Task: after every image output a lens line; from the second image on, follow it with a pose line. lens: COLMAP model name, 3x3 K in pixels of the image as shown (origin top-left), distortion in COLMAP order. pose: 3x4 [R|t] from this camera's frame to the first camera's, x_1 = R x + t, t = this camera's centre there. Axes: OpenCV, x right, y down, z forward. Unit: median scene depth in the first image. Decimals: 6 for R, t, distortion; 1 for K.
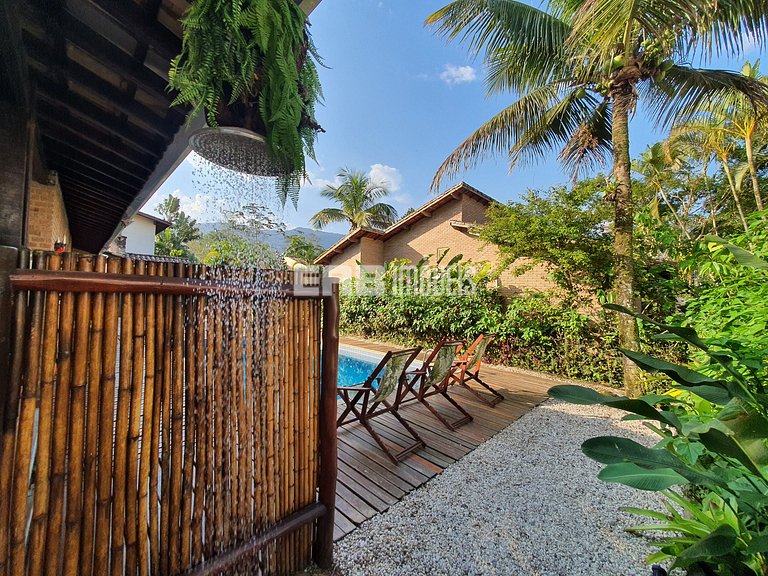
lens RADIAL K [[301.8, 0, 379.5], [0, 301.8, 286.7], [0, 0, 1]] dist [-0.001342, -0.000665]
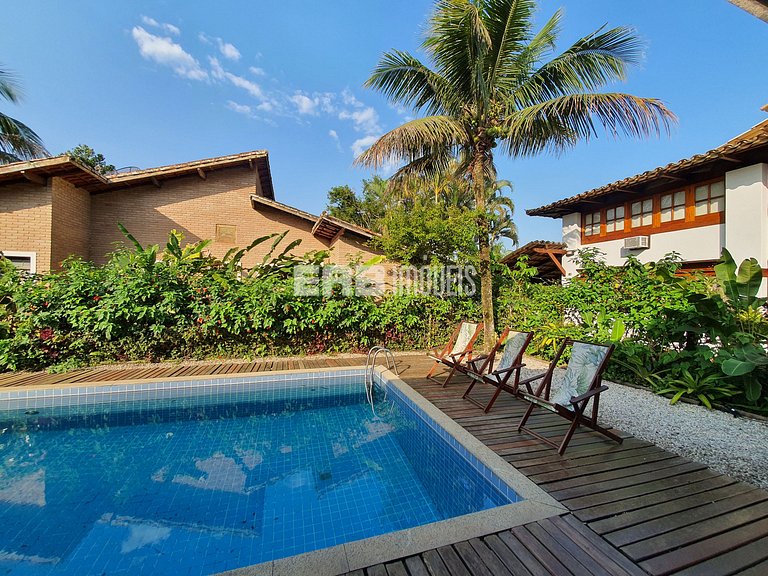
lens RADIAL K [[301.8, 0, 382.7], [0, 301.8, 287.5], [0, 0, 1]] dist [-0.001342, -0.000665]
pose [[0.461235, -0.009915, 0.887223, -0.320490], [-0.023822, 0.999439, 0.023553, 0.003575], [-0.886958, -0.031999, 0.460740, 0.312176]]
